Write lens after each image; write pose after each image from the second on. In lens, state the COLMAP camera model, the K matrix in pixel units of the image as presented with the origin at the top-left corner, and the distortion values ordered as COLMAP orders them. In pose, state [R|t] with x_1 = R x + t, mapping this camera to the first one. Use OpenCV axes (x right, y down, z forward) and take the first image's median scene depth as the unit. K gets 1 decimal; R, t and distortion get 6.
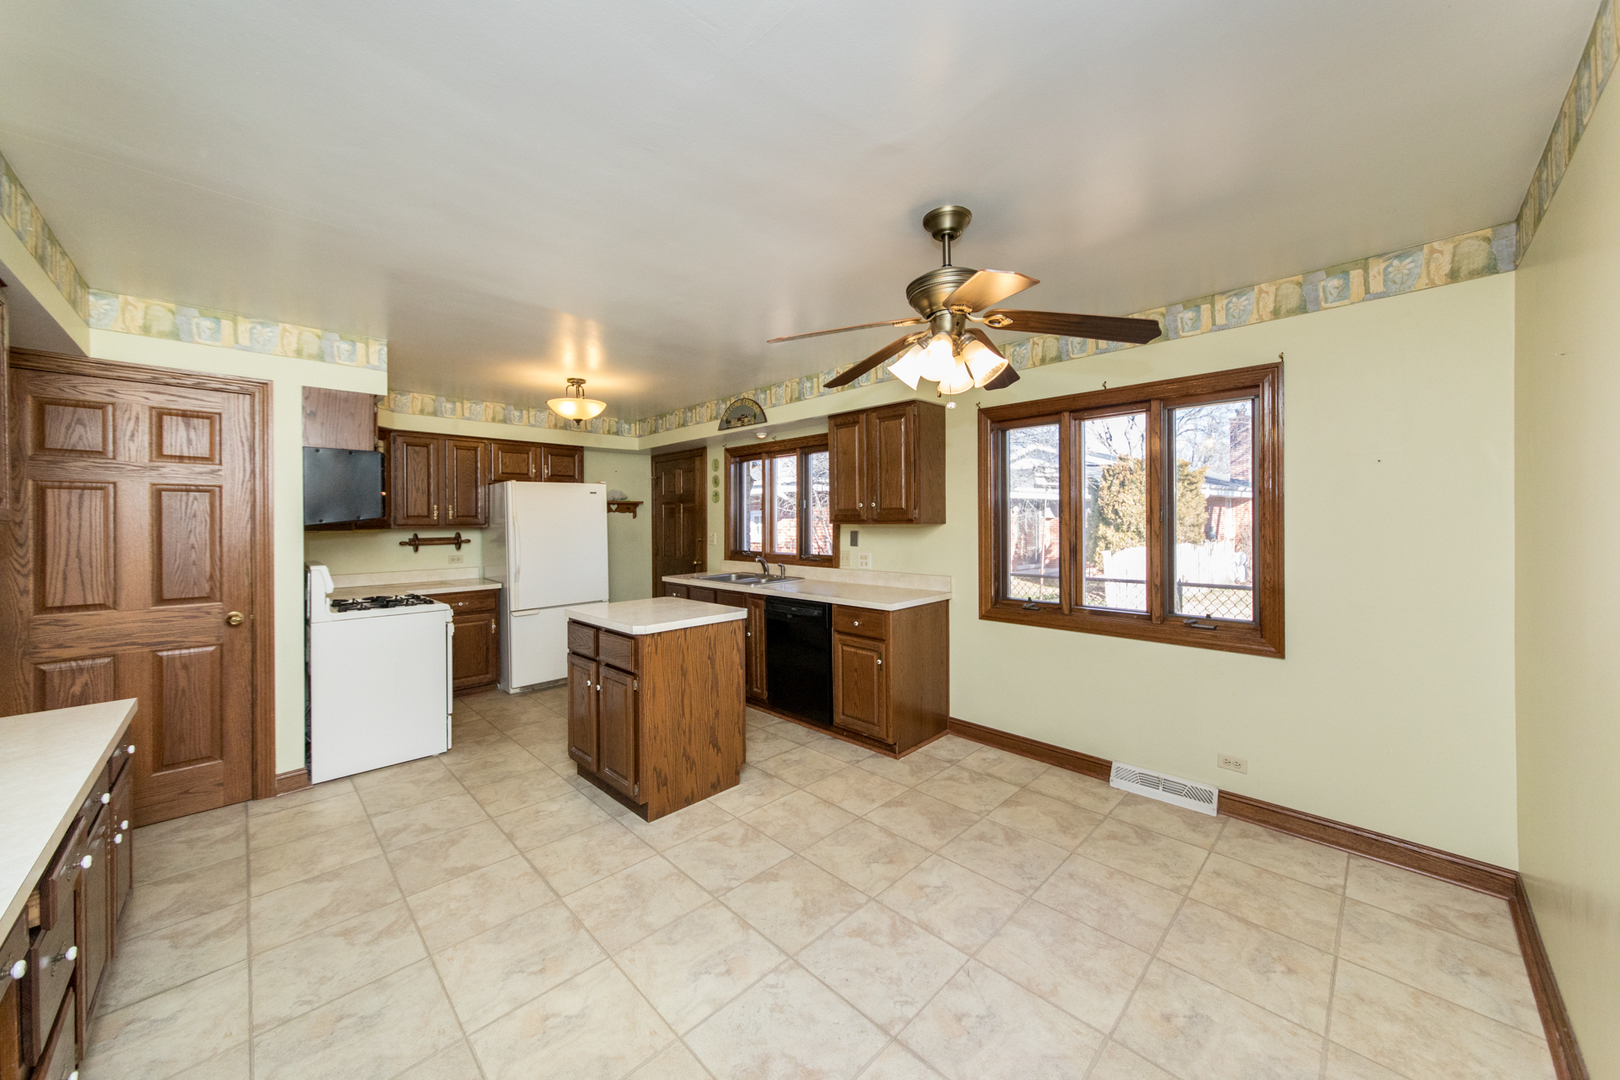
lens RADIAL K [[578.9, 0, 806.4], [0, 578.9, 521.1], [0, 0, 1]] dist [0.000026, 0.000009]
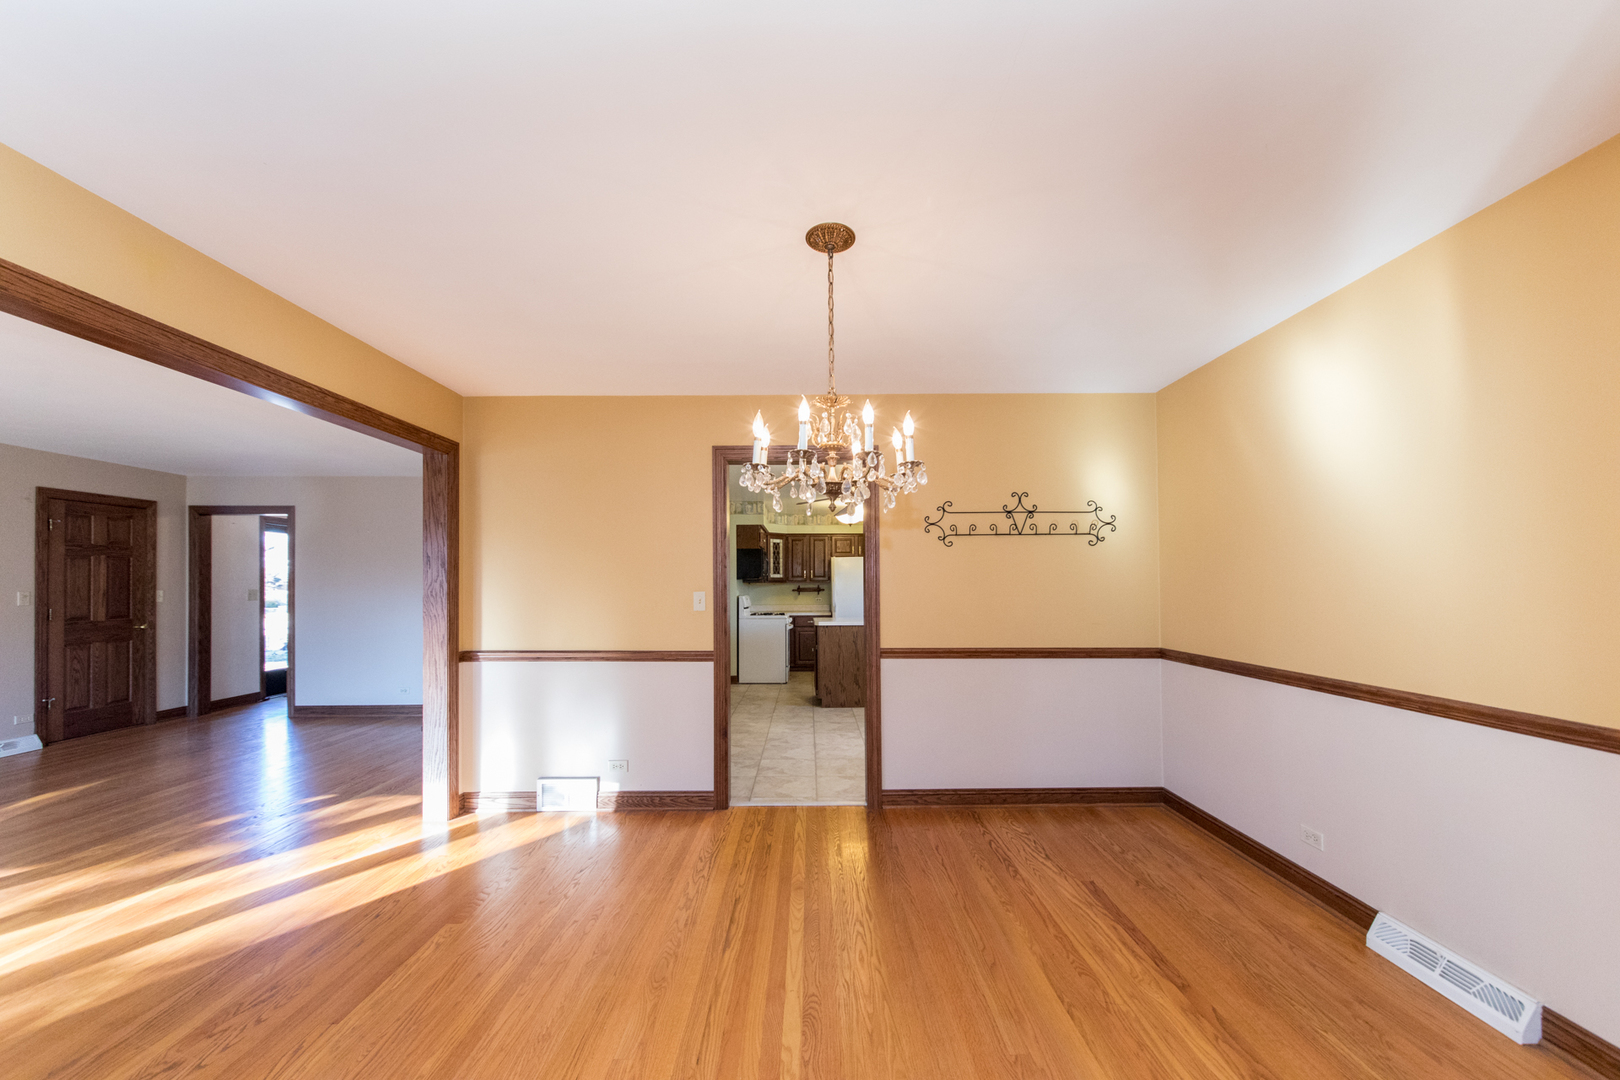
lens RADIAL K [[585.7, 0, 809.6], [0, 585.7, 579.4], [0, 0, 1]] dist [0.000668, 0.000132]
pose [[0.717740, -0.003176, -0.696304, 1.139983], [-0.000172, 0.999989, -0.004739, 0.016968], [0.696311, 0.003522, 0.717731, -0.614006]]
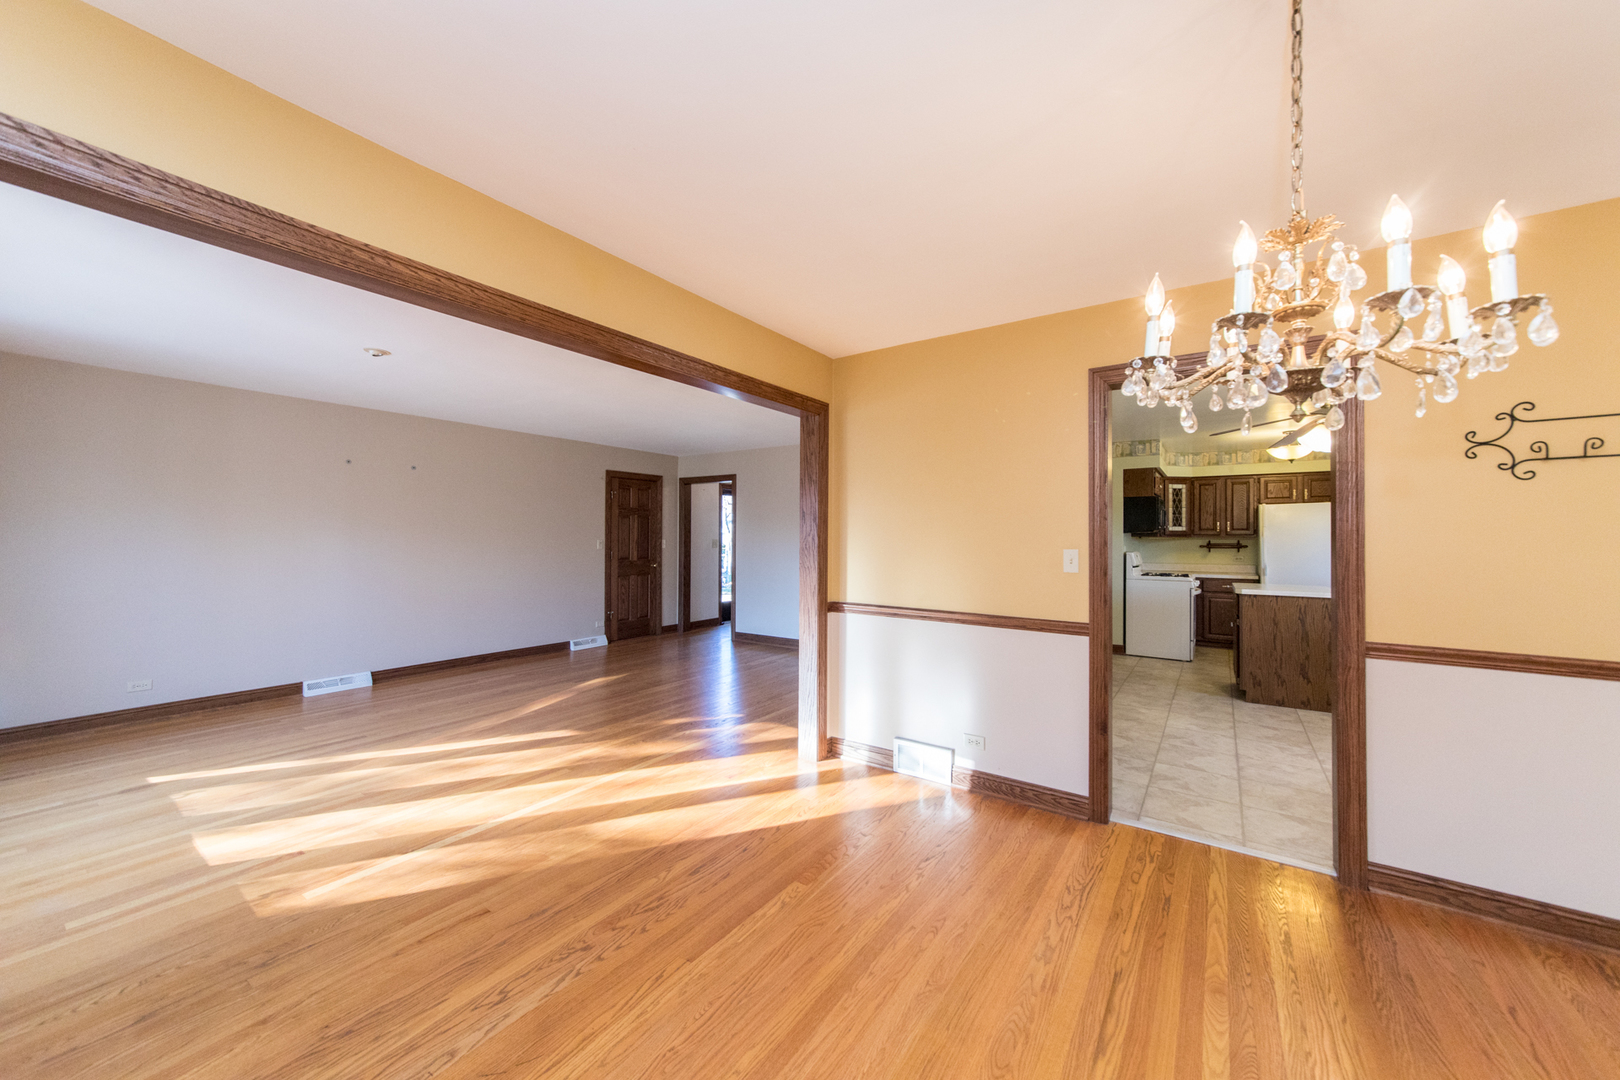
lens RADIAL K [[573.9, 0, 836.7], [0, 573.9, 534.3], [0, 0, 1]] dist [0.001341, 0.000078]
pose [[0.209638, 0.002746, -0.977775, 1.012295], [-0.004612, 0.999988, 0.001819, 0.011683], [0.977768, 0.004128, 0.209648, -0.504433]]
